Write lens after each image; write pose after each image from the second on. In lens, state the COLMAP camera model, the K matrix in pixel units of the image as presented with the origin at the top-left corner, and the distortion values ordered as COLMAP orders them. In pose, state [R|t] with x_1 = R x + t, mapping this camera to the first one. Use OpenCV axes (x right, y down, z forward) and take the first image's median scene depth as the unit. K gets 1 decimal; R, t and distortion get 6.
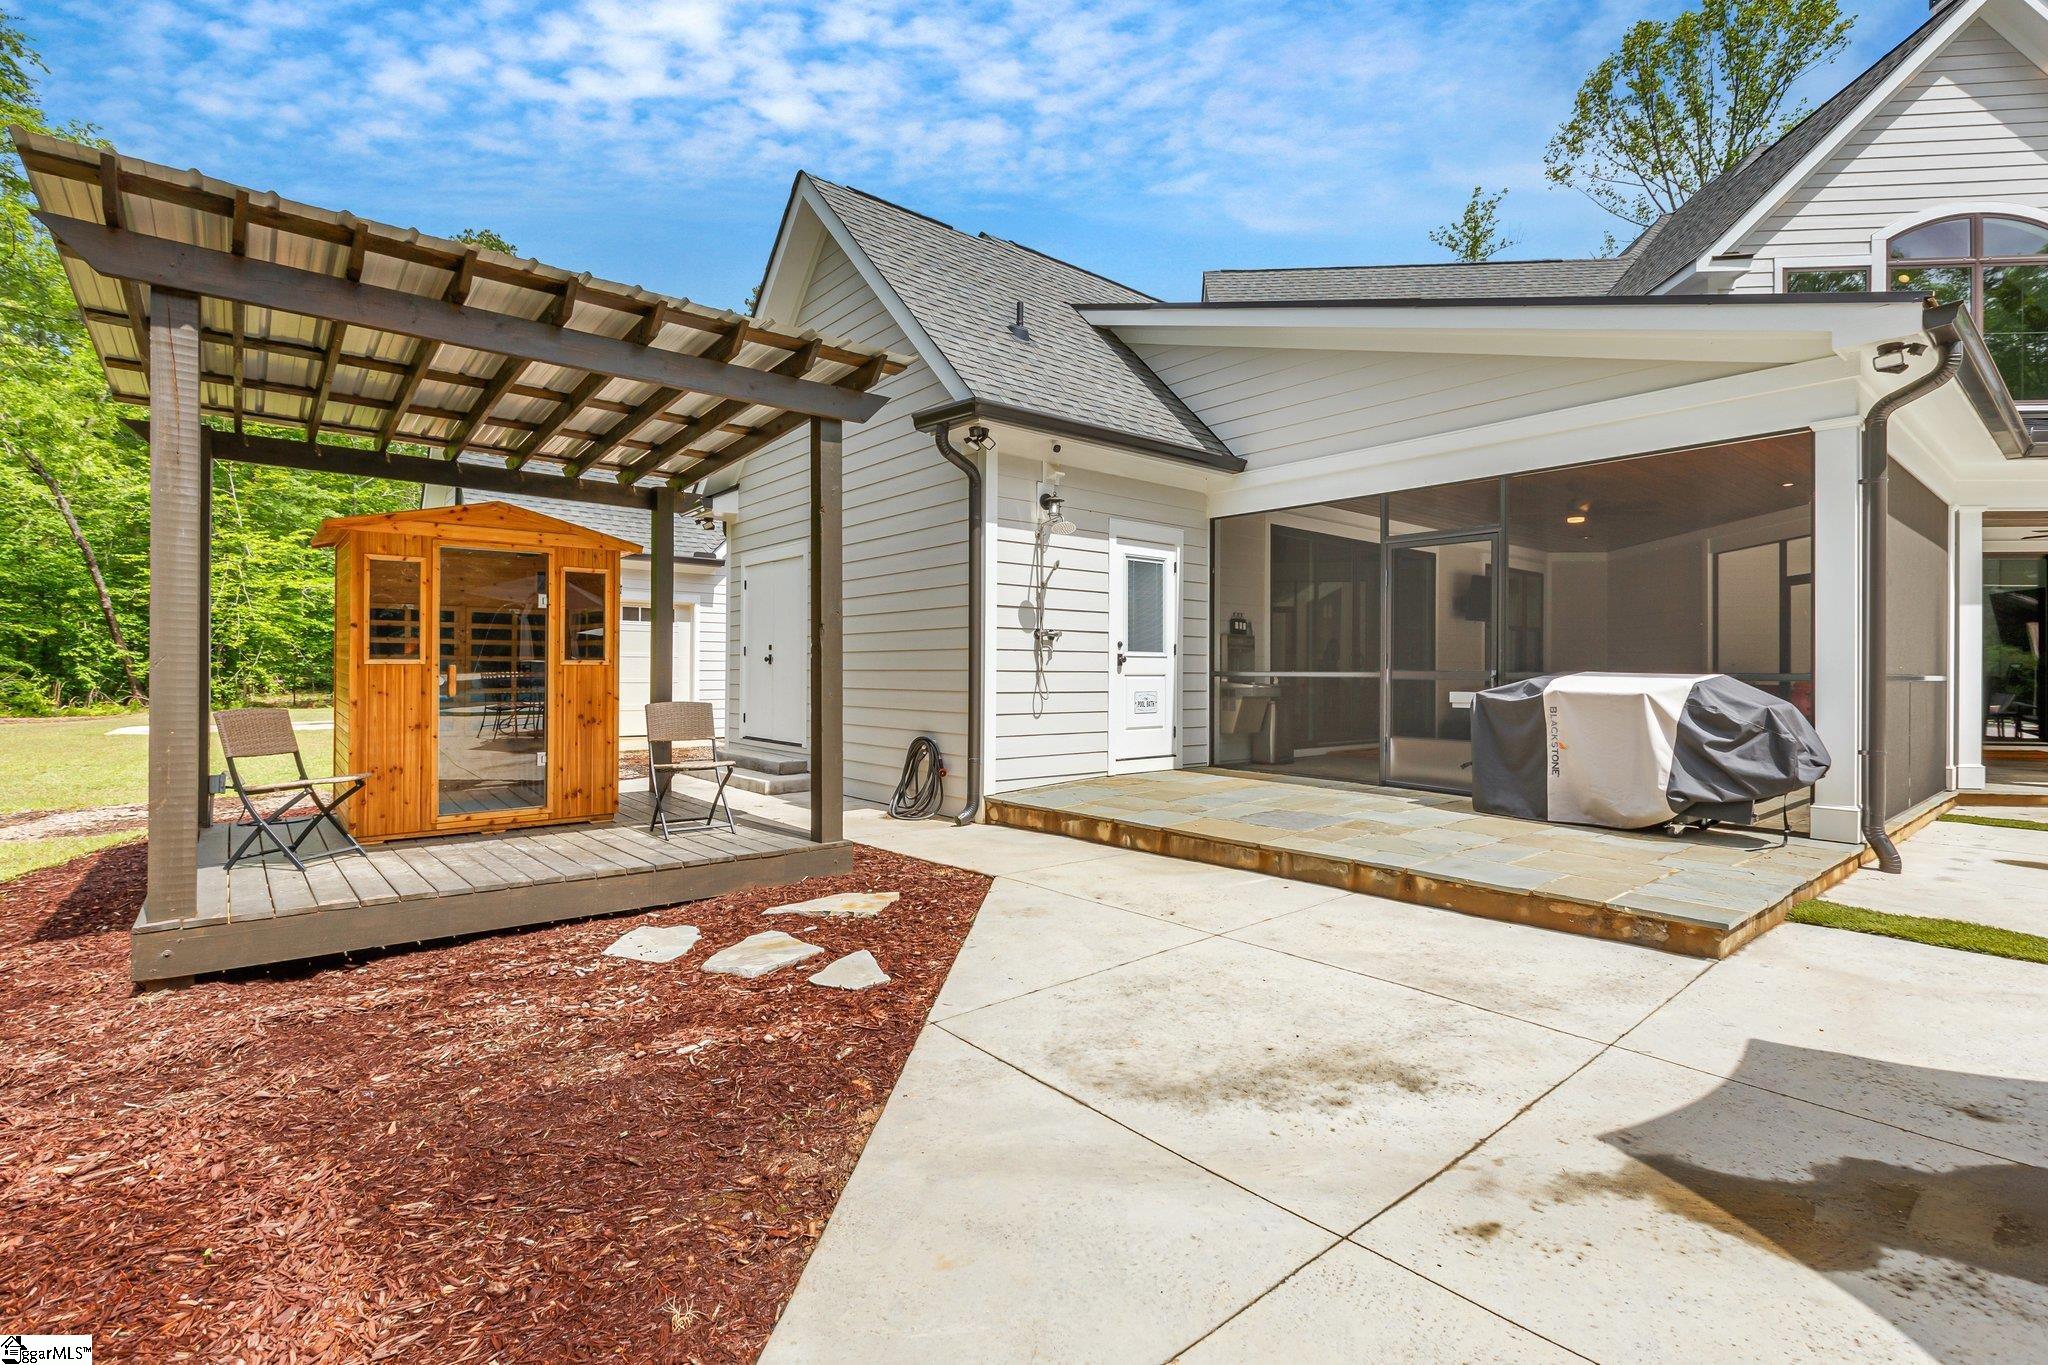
lens RADIAL K [[935.2, 0, 1026.4], [0, 935.2, 675.8], [0, 0, 1]] dist [0.000740, 0.000068]
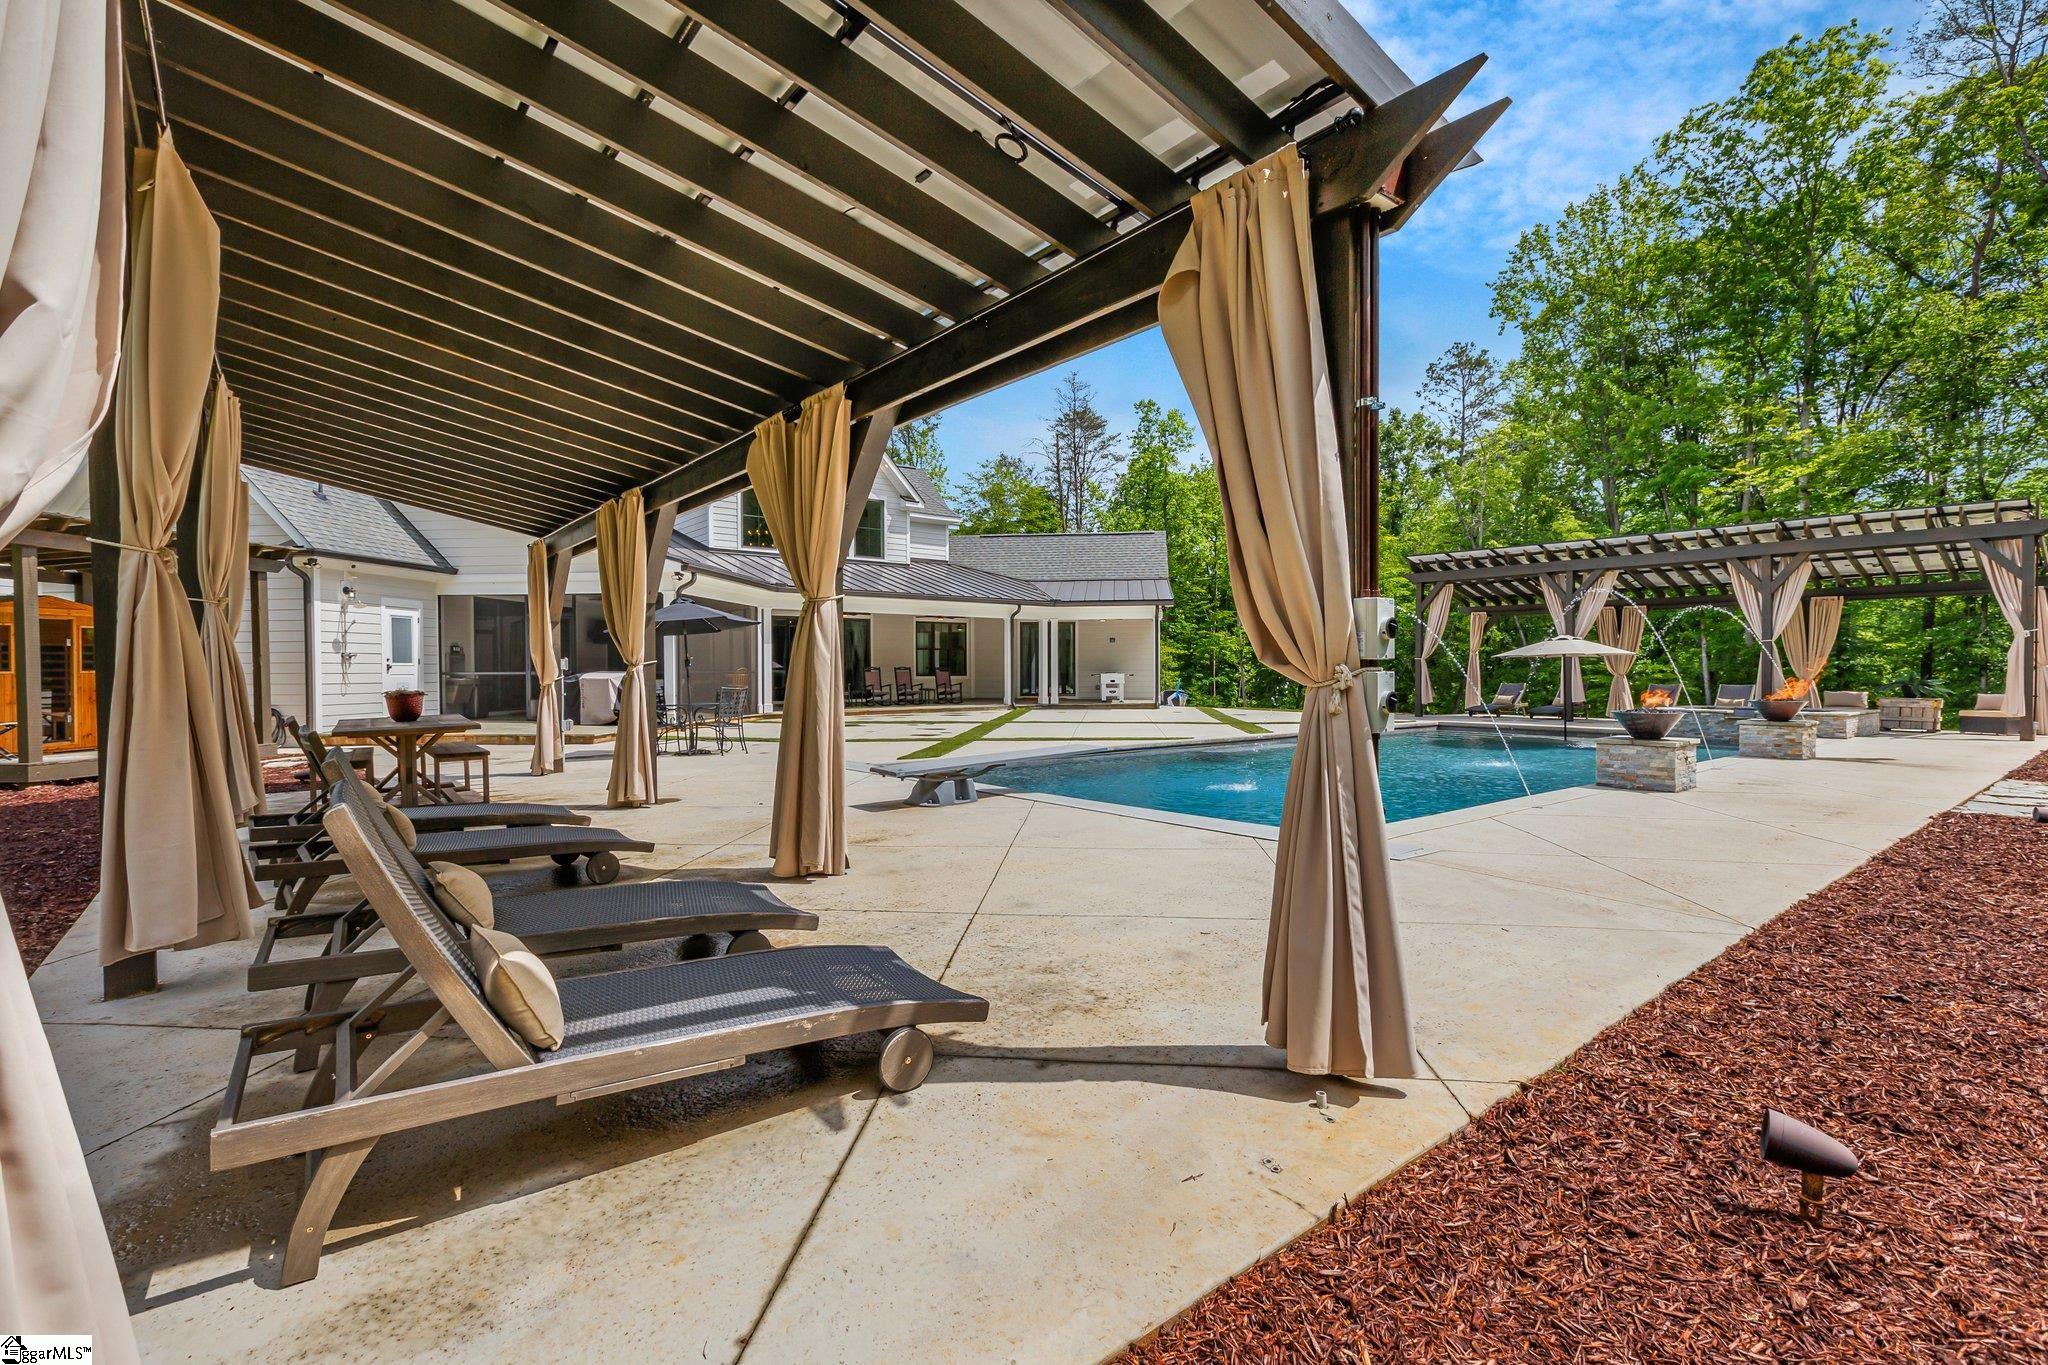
lens RADIAL K [[935.2, 0, 1026.0], [0, 935.2, 678.8], [0, 0, 1]] dist [0.000740, 0.000068]
pose [[0.724171, -0.013499, 0.689489, -0.314503], [0.012962, 0.999898, 0.005961, 0.014604], [-0.689499, 0.004620, 0.724272, -1.504409]]
